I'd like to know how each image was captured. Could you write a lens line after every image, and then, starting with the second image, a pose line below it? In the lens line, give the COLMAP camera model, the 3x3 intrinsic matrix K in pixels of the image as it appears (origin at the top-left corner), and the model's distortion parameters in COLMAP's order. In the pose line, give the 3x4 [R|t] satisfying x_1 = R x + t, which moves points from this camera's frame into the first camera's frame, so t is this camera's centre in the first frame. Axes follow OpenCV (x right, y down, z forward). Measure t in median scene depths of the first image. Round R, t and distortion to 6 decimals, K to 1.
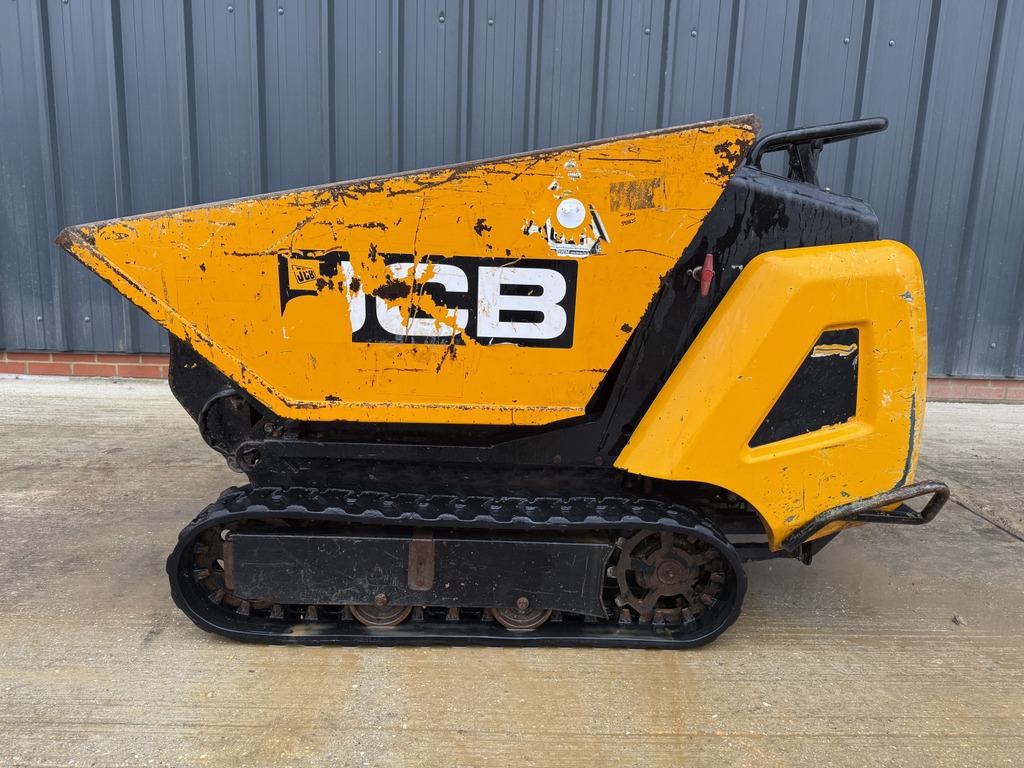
lens RADIAL K [[745.6, 0, 512.0], [0, 745.6, 384.0], [0, 0, 1]] dist [0.002705, -0.001793]
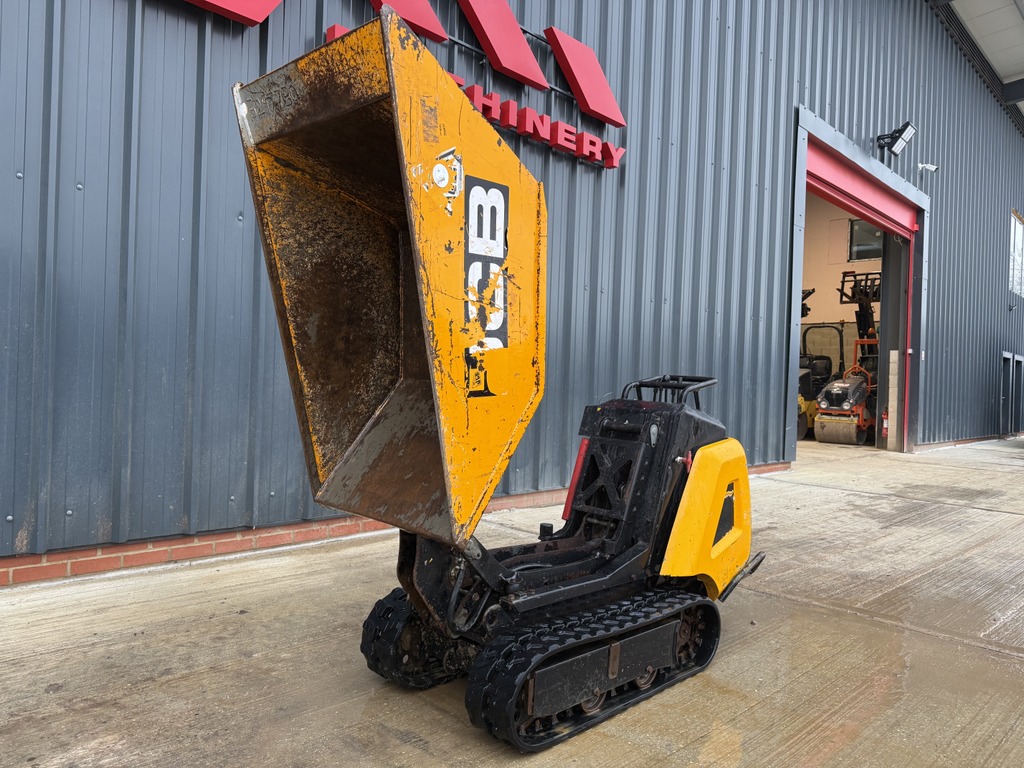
lens RADIAL K [[733.7, 0, 529.4], [0, 733.7, 383.7], [0, 0, 1]] dist [0.001125, -0.006675]
pose [[0.719032, -0.011812, 0.694877, -1.280885], [0.116638, 0.987725, -0.103903, -0.191090], [-0.685120, 0.155759, 0.711583, -0.078620]]
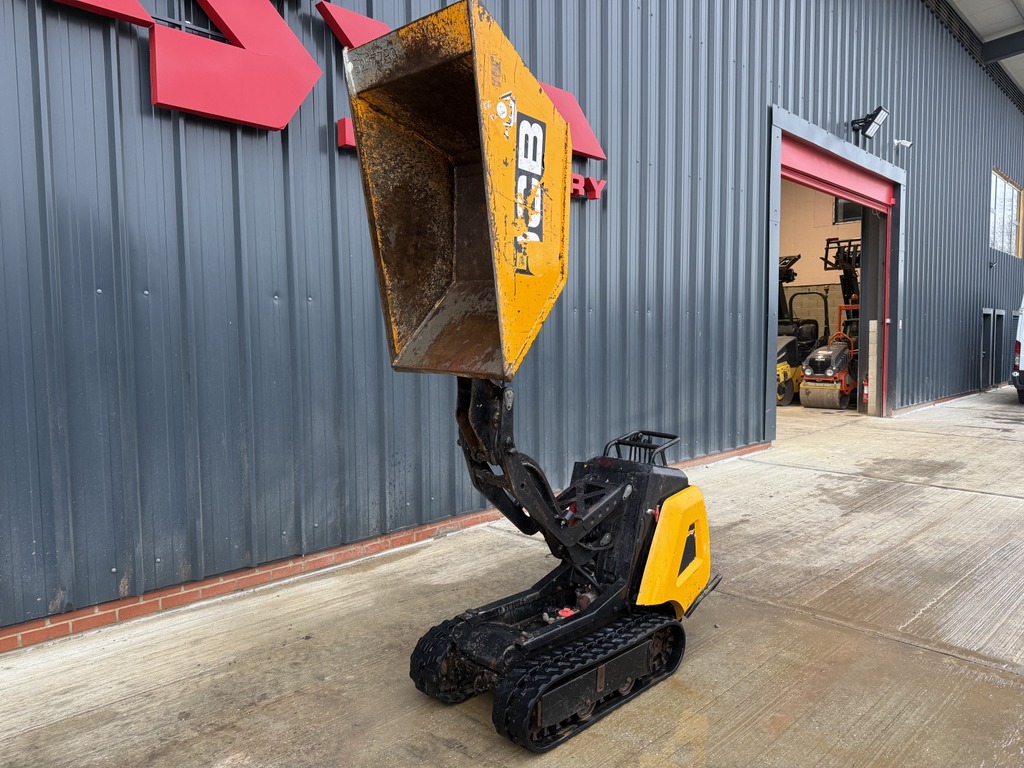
lens RADIAL K [[733.7, 0, 529.4], [0, 733.7, 383.7], [0, 0, 1]] dist [0.001125, -0.006675]
pose [[0.715910, -0.087594, 0.692676, -1.584140], [0.158154, 0.986656, -0.038689, -0.519122], [-0.680044, 0.137247, 0.720211, -0.469316]]
